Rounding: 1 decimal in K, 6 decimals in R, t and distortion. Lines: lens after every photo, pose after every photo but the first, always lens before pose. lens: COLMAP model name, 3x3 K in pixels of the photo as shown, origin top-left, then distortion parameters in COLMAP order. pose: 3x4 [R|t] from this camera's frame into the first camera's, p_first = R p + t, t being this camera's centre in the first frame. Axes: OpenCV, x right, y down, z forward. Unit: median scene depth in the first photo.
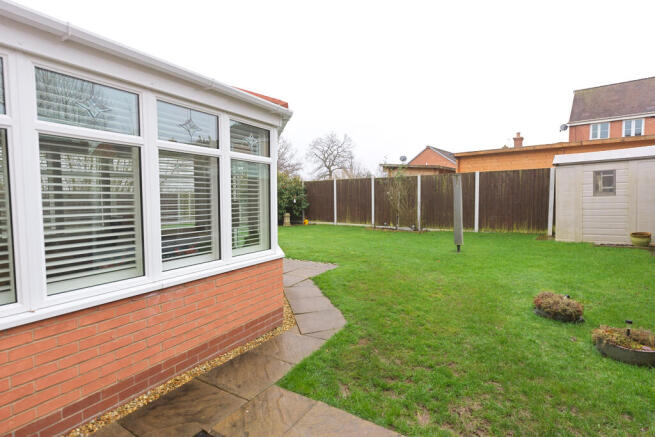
lens RADIAL K [[319.6, 0, 325.4], [0, 319.6, 216.8], [0, 0, 1]] dist [-0.004642, -0.001132]
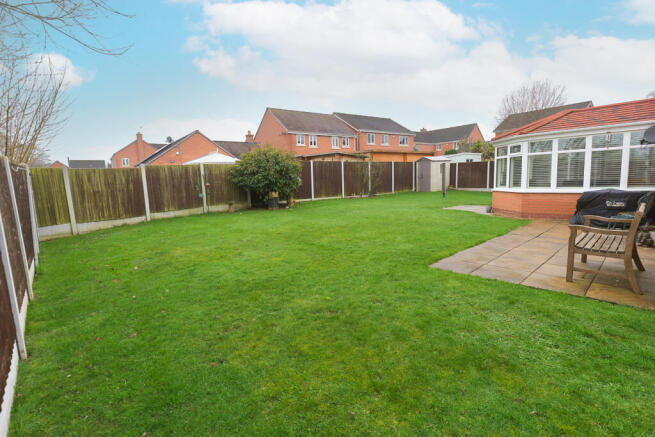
lens RADIAL K [[319.6, 0, 327.9], [0, 319.6, 218.7], [0, 0, 1]] dist [-0.004642, -0.001132]
pose [[0.223217, -0.118280, 0.967566, -1.095106], [0.087067, 0.991063, 0.101066, -0.022280], [-0.970872, 0.061684, 0.231521, 0.713124]]
